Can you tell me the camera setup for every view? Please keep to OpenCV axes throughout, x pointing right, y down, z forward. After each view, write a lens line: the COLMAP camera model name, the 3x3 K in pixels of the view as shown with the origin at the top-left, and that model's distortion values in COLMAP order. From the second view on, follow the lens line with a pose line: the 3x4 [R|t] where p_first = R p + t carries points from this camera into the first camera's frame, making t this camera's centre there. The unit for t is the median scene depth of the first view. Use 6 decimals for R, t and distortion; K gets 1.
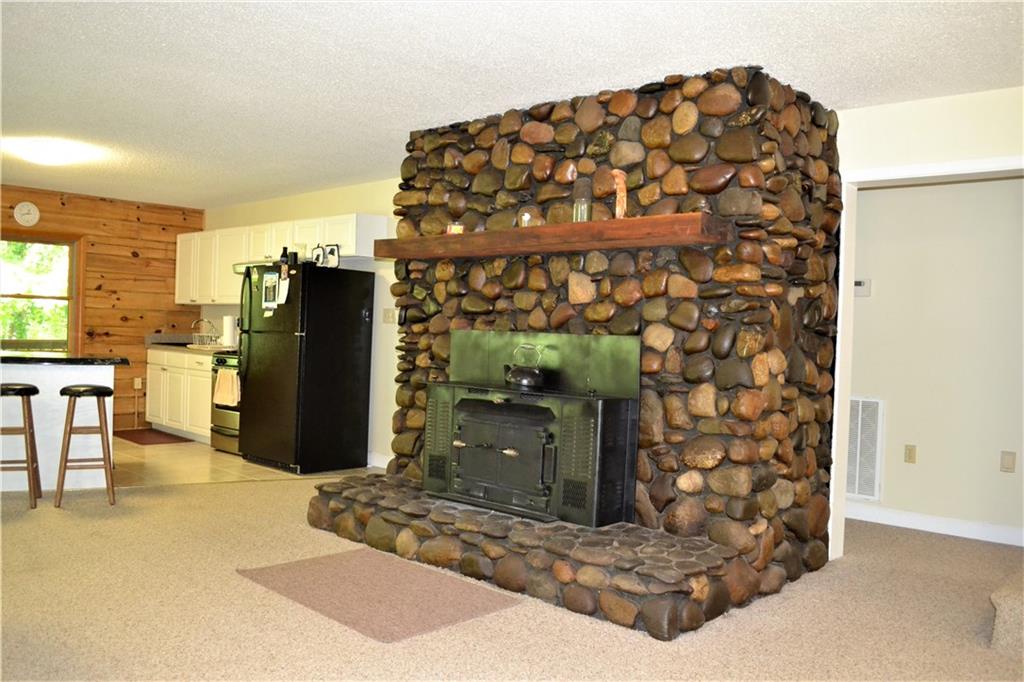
lens RADIAL K [[823.9, 0, 482.5], [0, 823.9, 342.2], [0, 0, 1]] dist [-0.088522, 0.017264]
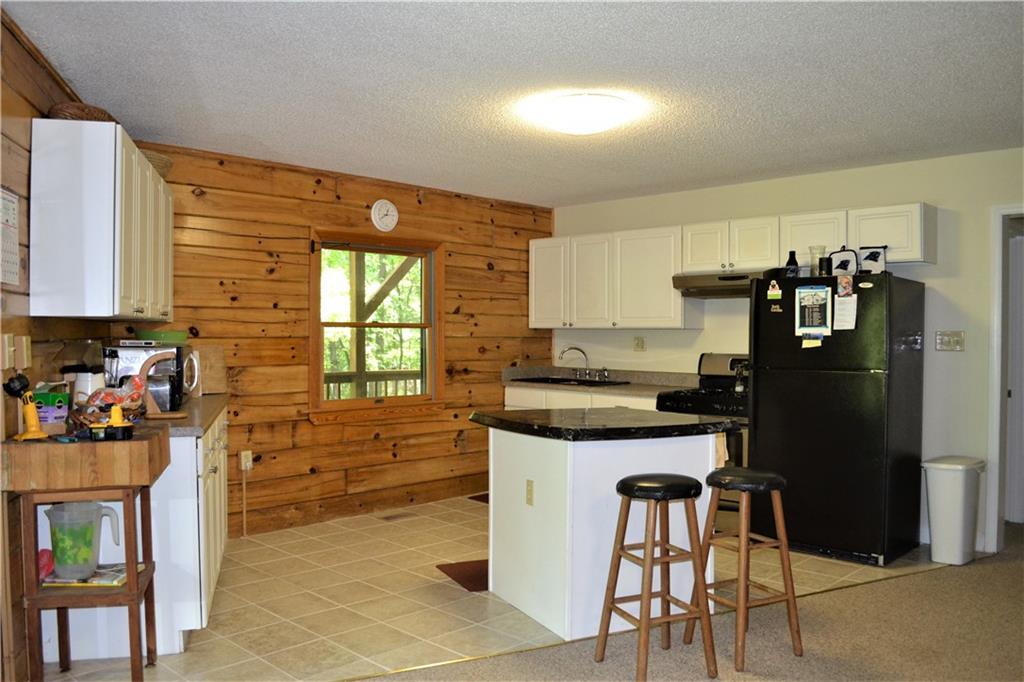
lens RADIAL K [[823.9, 0, 482.5], [0, 823.9, 342.2], [0, 0, 1]] dist [-0.088522, 0.017264]
pose [[0.998768, -0.026737, -0.041812, -0.415915], [0.026386, 0.999612, -0.008947, -0.029689], [0.042035, 0.007833, 0.999085, 0.217913]]
